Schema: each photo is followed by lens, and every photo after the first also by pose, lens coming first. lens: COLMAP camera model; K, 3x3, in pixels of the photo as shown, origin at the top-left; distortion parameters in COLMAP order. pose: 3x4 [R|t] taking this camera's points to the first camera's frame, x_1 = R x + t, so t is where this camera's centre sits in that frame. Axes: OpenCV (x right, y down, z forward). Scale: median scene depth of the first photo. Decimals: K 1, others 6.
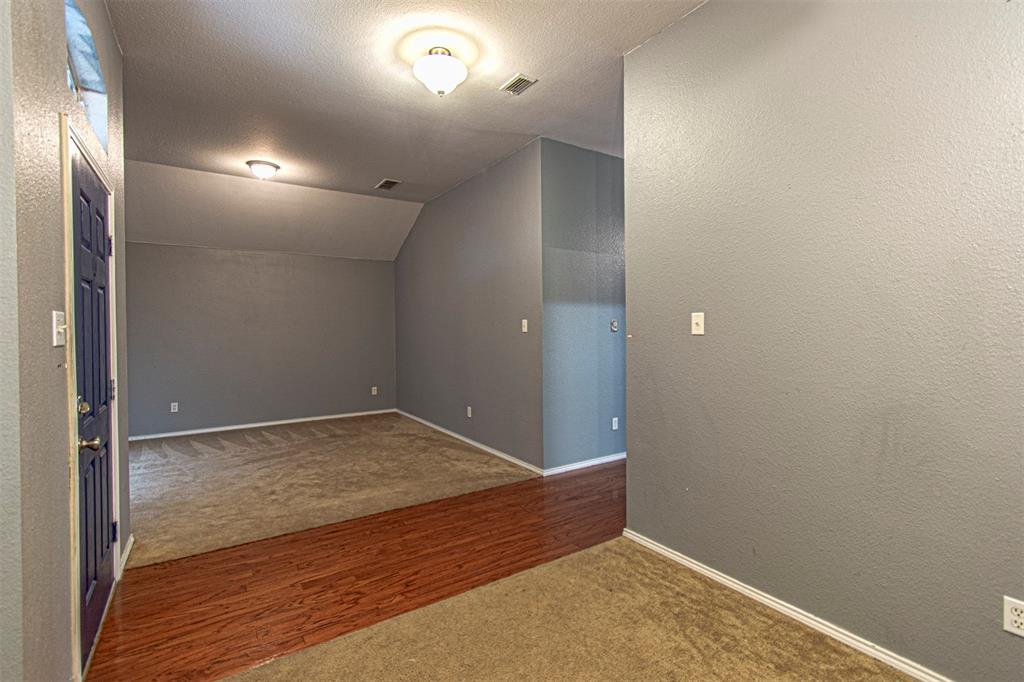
lens RADIAL K [[420.9, 0, 467.8], [0, 420.9, 334.1], [0, 0, 1]] dist [0.002402, -0.001067]
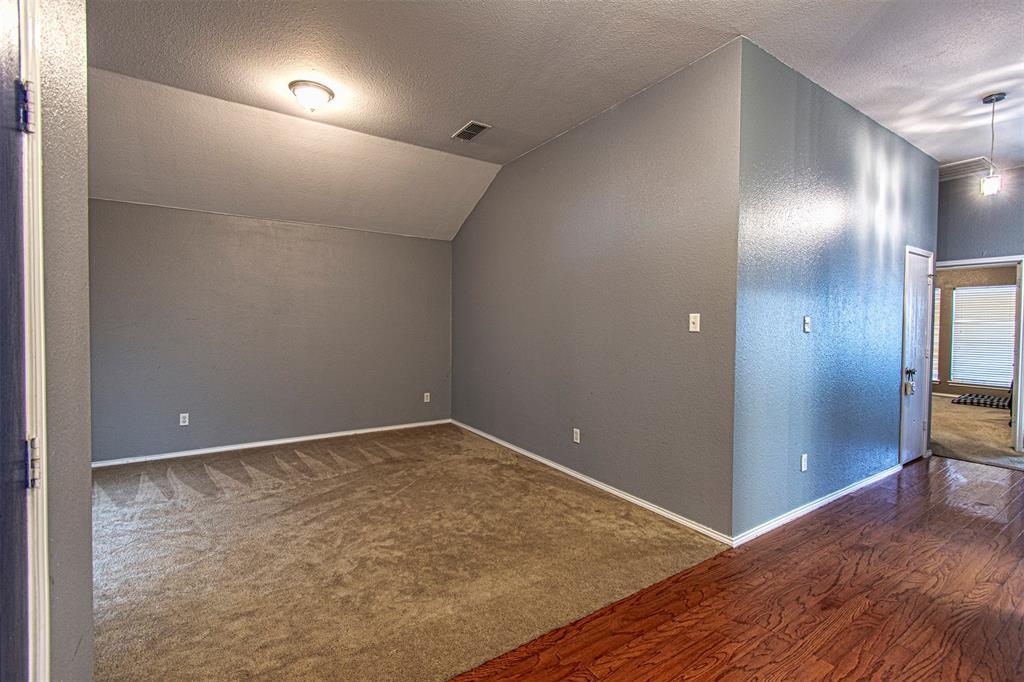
lens RADIAL K [[420.9, 0, 479.2], [0, 420.9, 333.3], [0, 0, 1]] dist [0.002402, -0.001067]
pose [[0.999847, 0.017484, 0.000488, -0.212984], [-0.017488, 0.999782, 0.011384, -0.003852], [-0.000289, -0.011391, 0.999935, 0.307160]]
